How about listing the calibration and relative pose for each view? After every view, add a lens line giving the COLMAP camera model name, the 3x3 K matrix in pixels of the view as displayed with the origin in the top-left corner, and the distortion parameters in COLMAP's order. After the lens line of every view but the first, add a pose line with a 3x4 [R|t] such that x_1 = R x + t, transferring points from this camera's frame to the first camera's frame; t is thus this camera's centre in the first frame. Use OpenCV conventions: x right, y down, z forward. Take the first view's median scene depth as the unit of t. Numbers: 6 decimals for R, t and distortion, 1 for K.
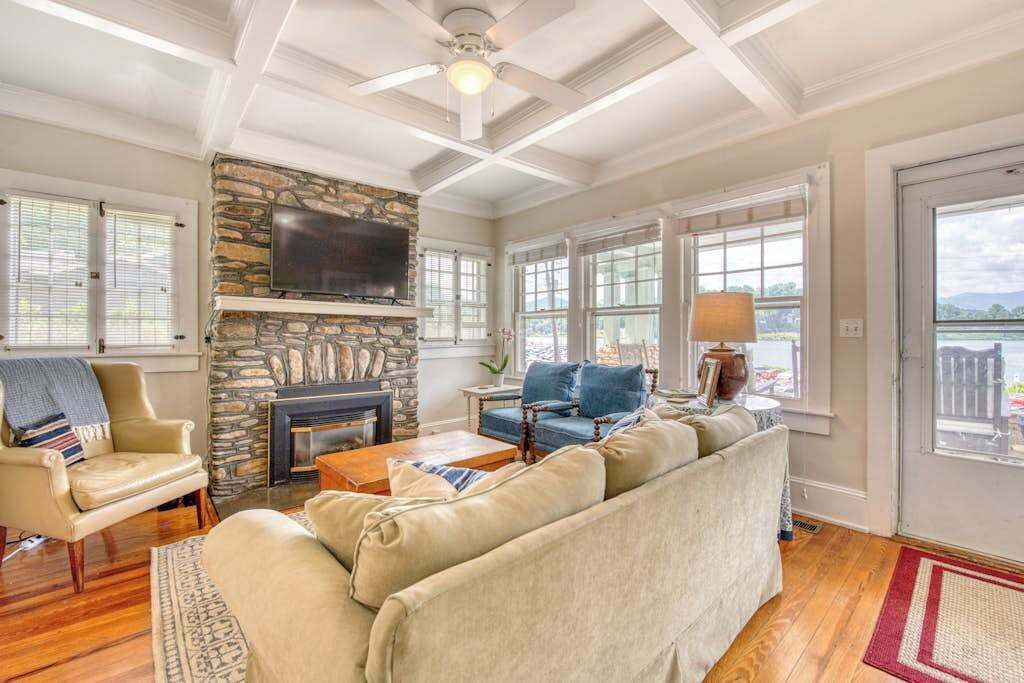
lens RADIAL K [[416.0, 0, 505.2], [0, 416.0, 337.2], [0, 0, 1]] dist [-0.020120, -0.000354]
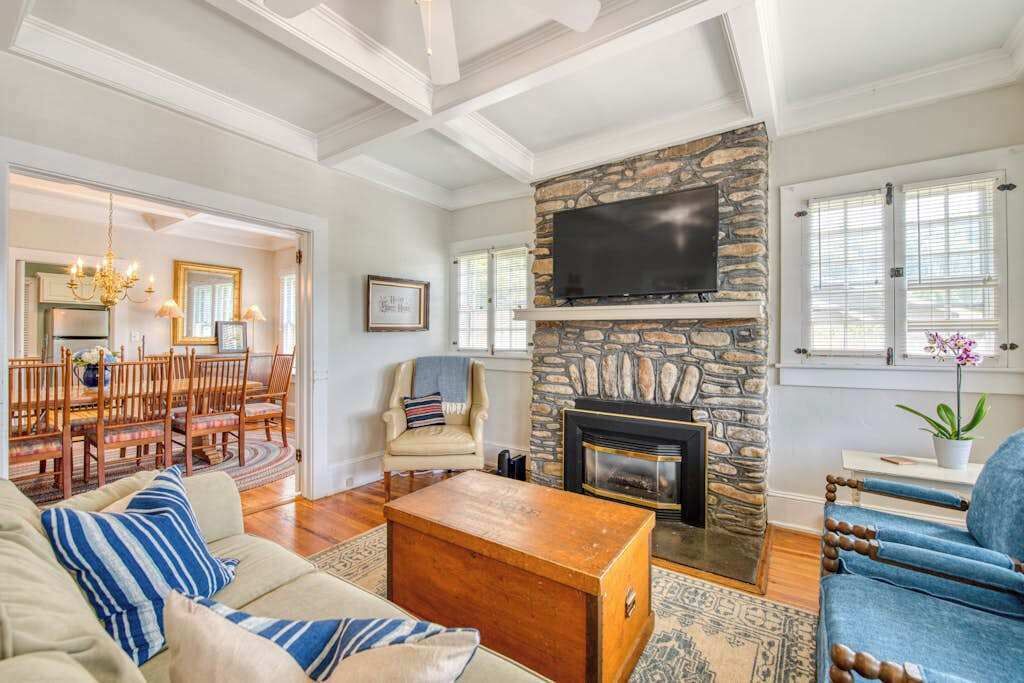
lens RADIAL K [[416.0, 0, 515.0], [0, 416.0, 337.4], [0, 0, 1]] dist [-0.020120, -0.000354]
pose [[0.253340, -0.002704, -0.967373, 0.340868], [-0.010684, 0.999927, -0.005593, -0.011288], [0.967318, 0.011753, 0.253293, 0.561369]]
